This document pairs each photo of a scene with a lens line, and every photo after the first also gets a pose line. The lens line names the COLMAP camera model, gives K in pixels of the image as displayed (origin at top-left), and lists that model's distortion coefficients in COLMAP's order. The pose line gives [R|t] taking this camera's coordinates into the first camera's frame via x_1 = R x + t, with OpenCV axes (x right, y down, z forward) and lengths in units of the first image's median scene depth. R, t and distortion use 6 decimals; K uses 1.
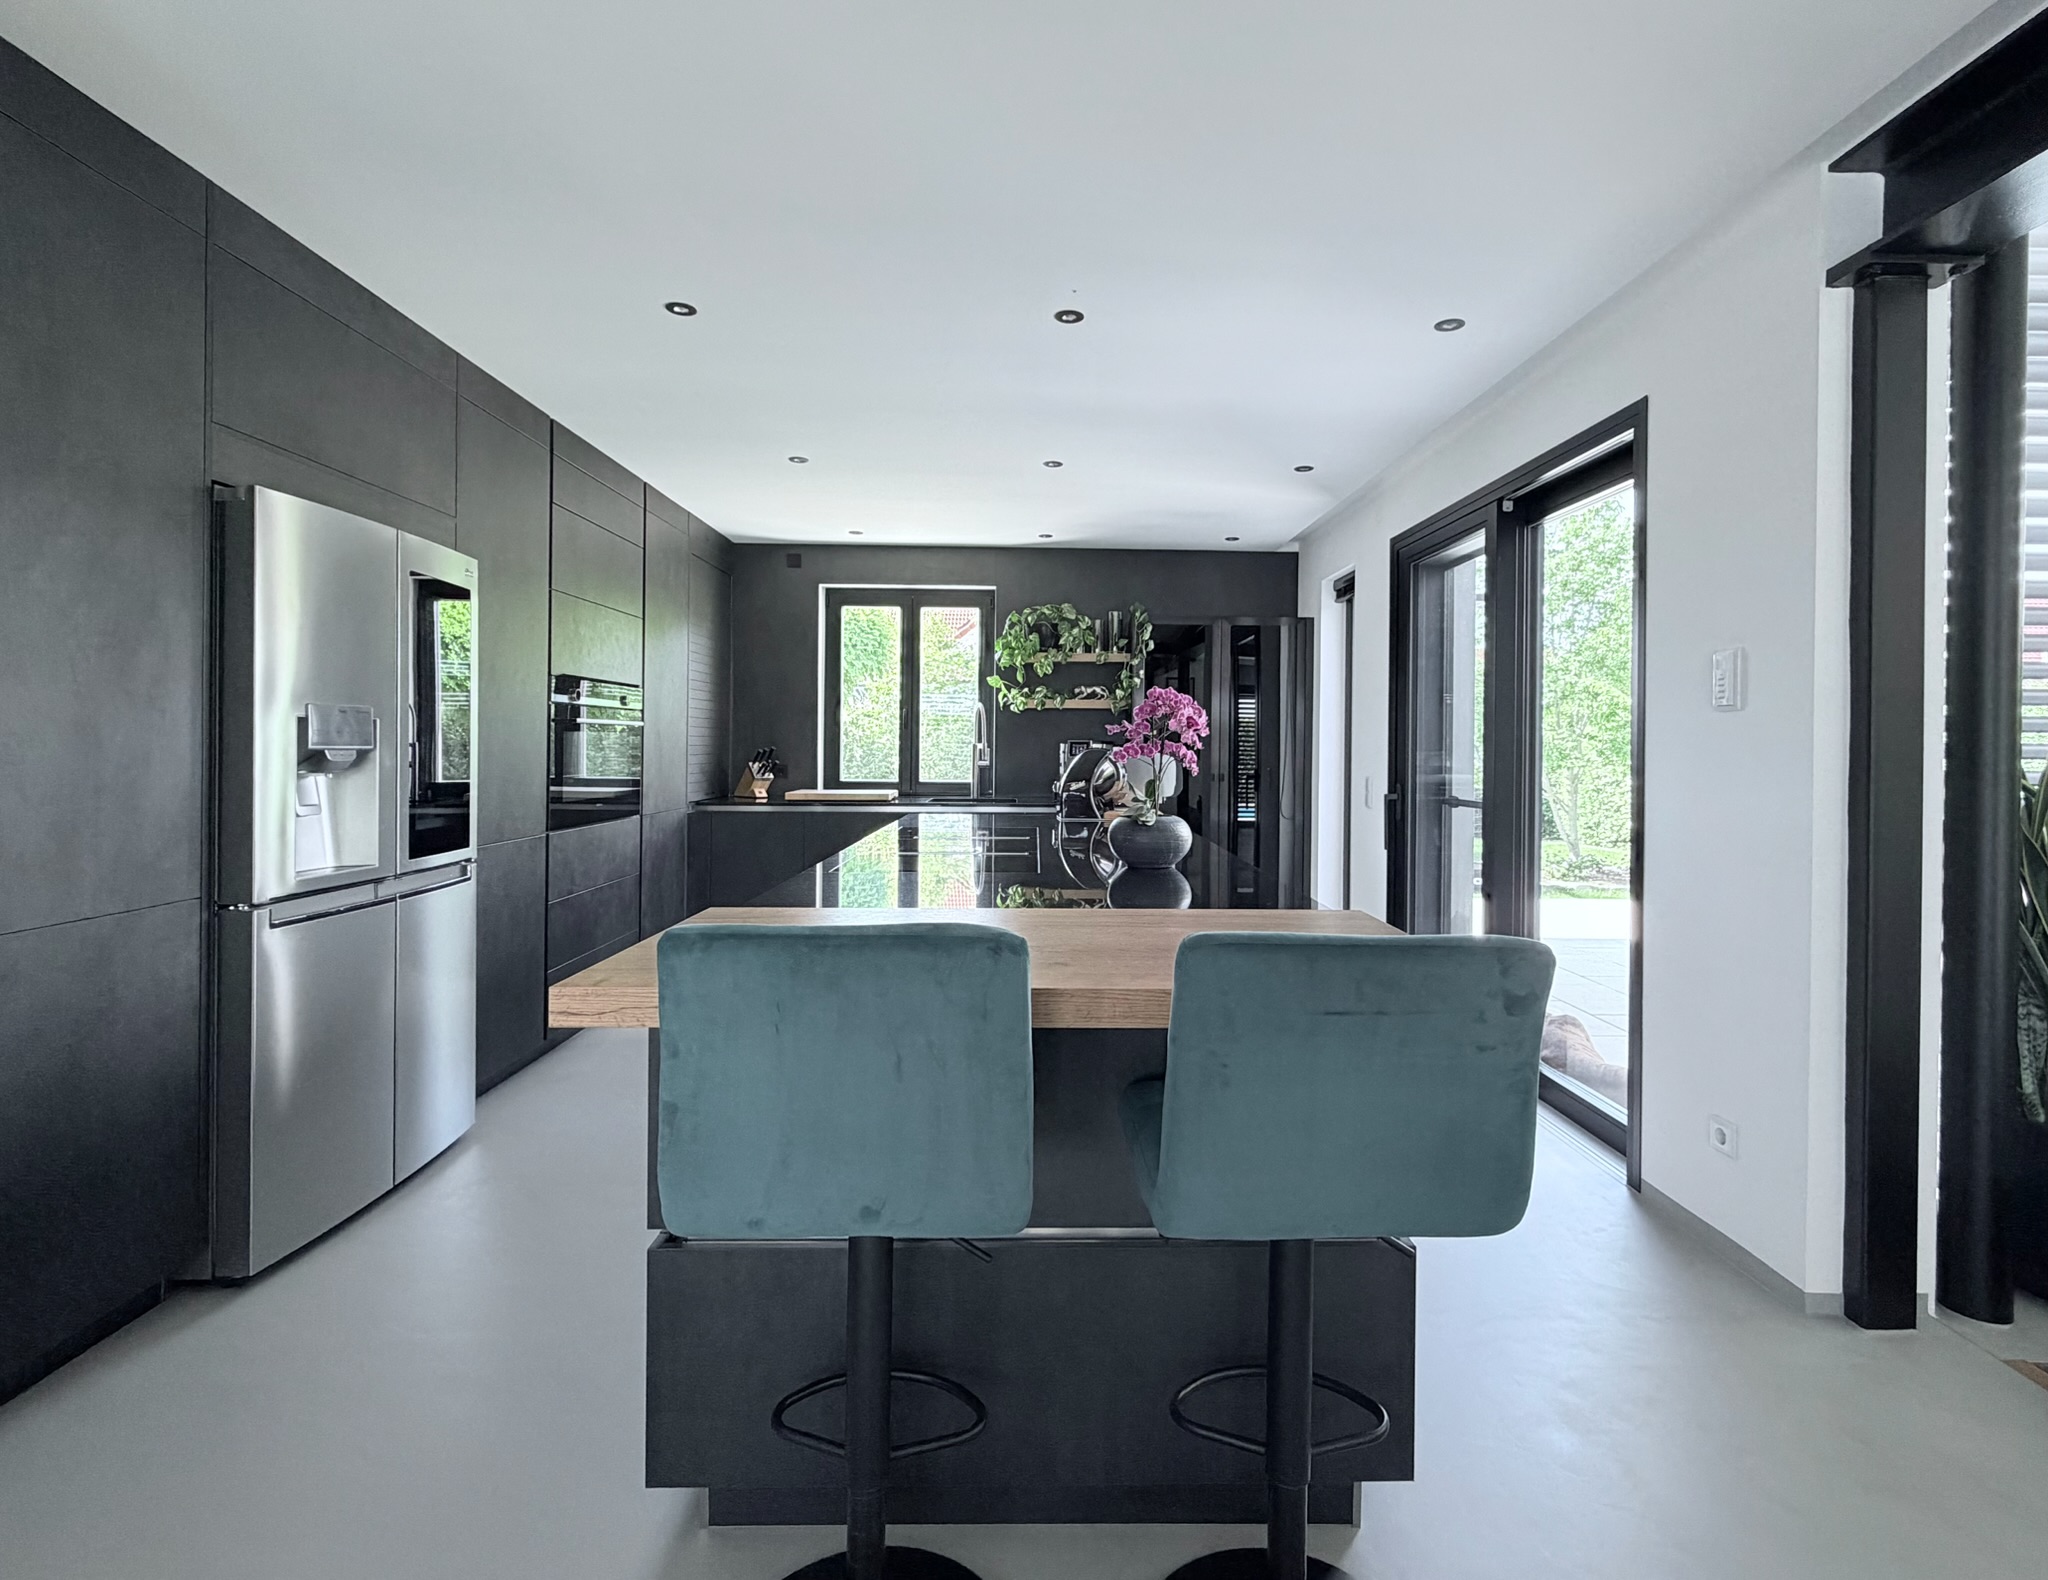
lens RADIAL K [[1037.7, 0, 1034.2], [0, 1037.7, 744.1], [0, 0, 1]] dist [0.001849, 0.000589]
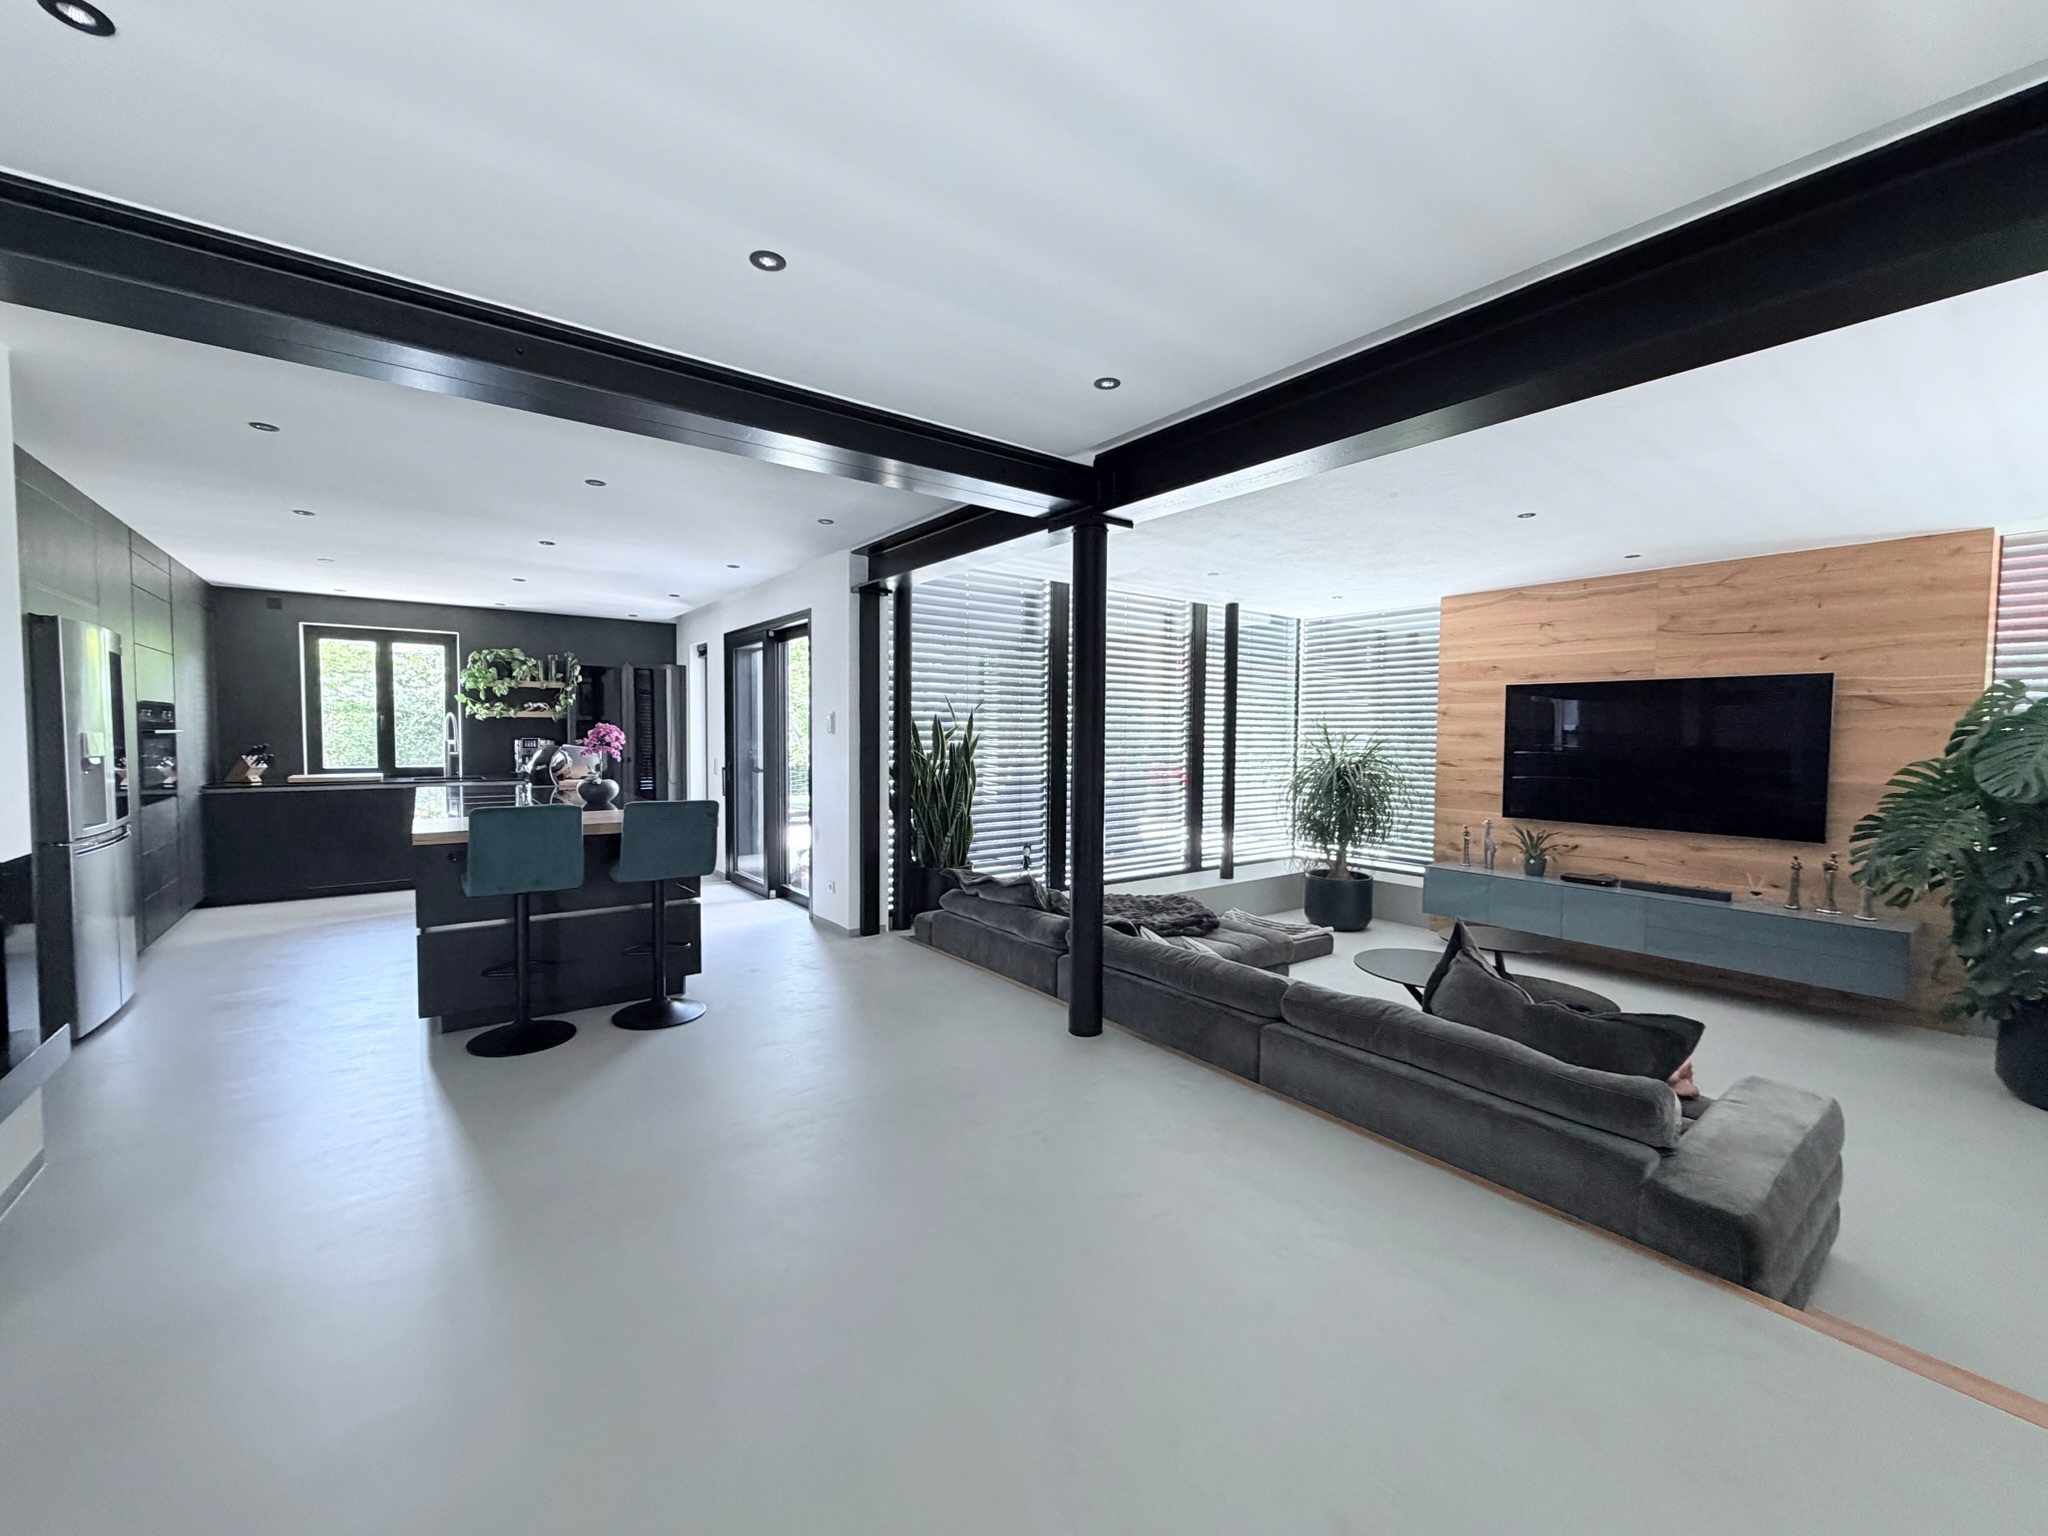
lens RADIAL K [[819.0, 0, 1024.0], [0, 819.0, 768.0], [0, 0, 1]] dist [-0.000233, 0.000131]
pose [[0.806650, -0.028512, 0.590341, -0.085261], [-0.001014, 0.998768, 0.049622, -0.020156], [-0.591028, -0.040626, 0.805627, -0.436683]]
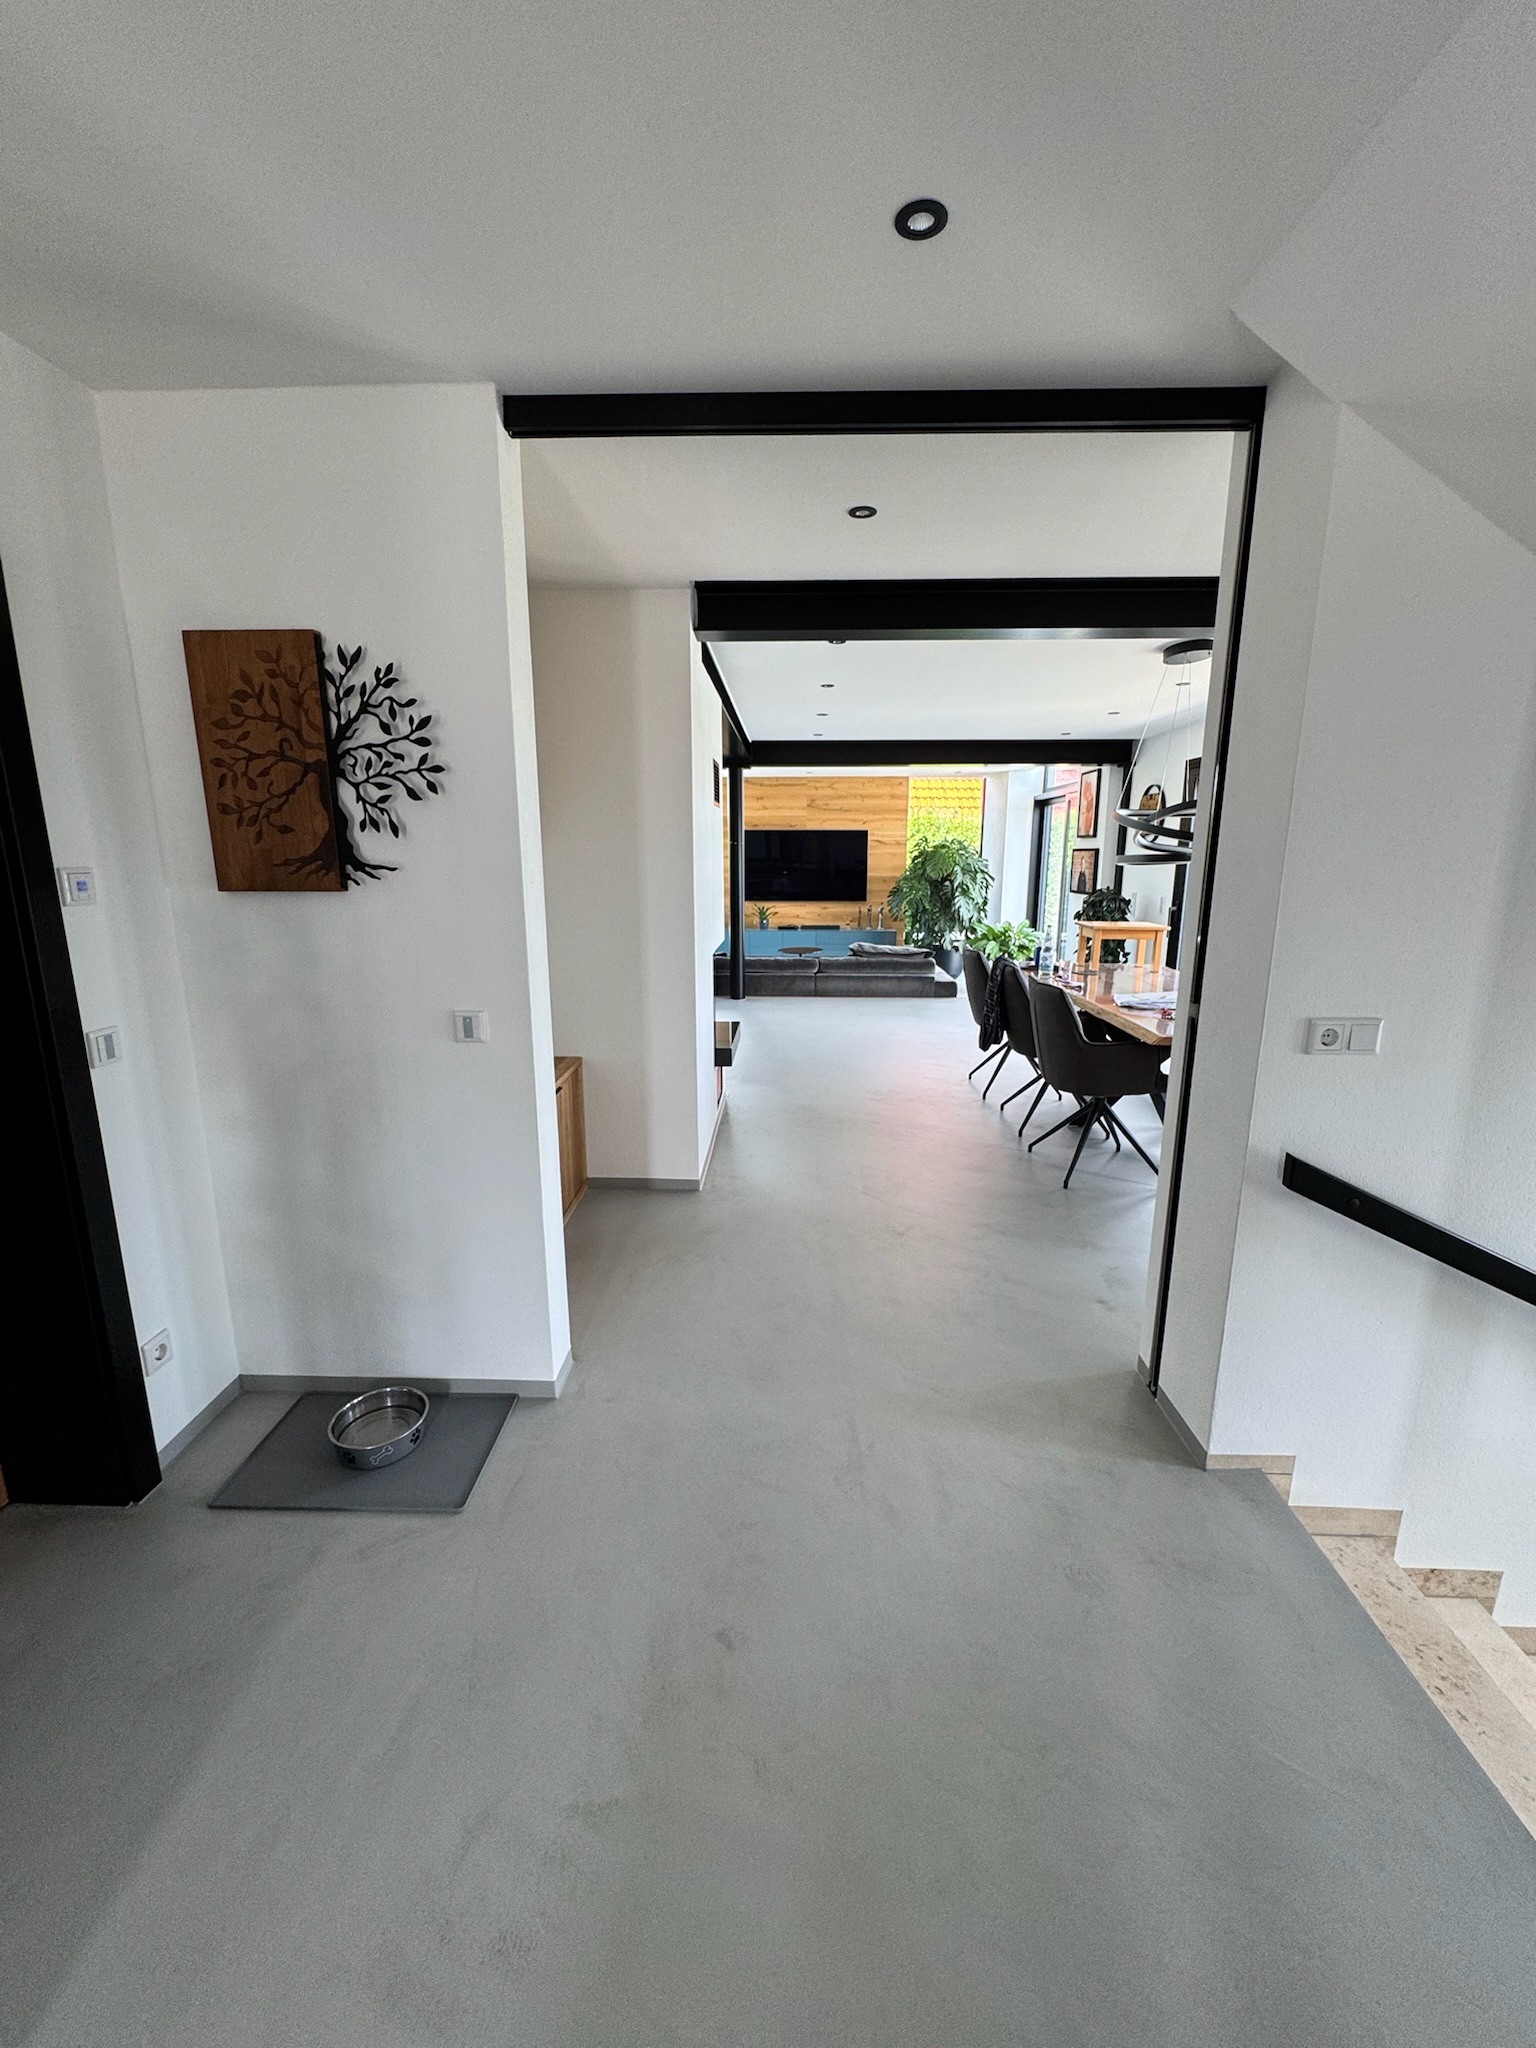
lens RADIAL K [[812.7, 0, 768.0], [0, 812.7, 1024.0], [0, 0, 1]] dist [-0.001783, 0.000087]
pose [[0.049716, -0.219809, 0.974275, -1.022183], [0.000374, 0.975486, 0.220063, -0.051208], [-0.998763, -0.010577, 0.048579, -0.095843]]
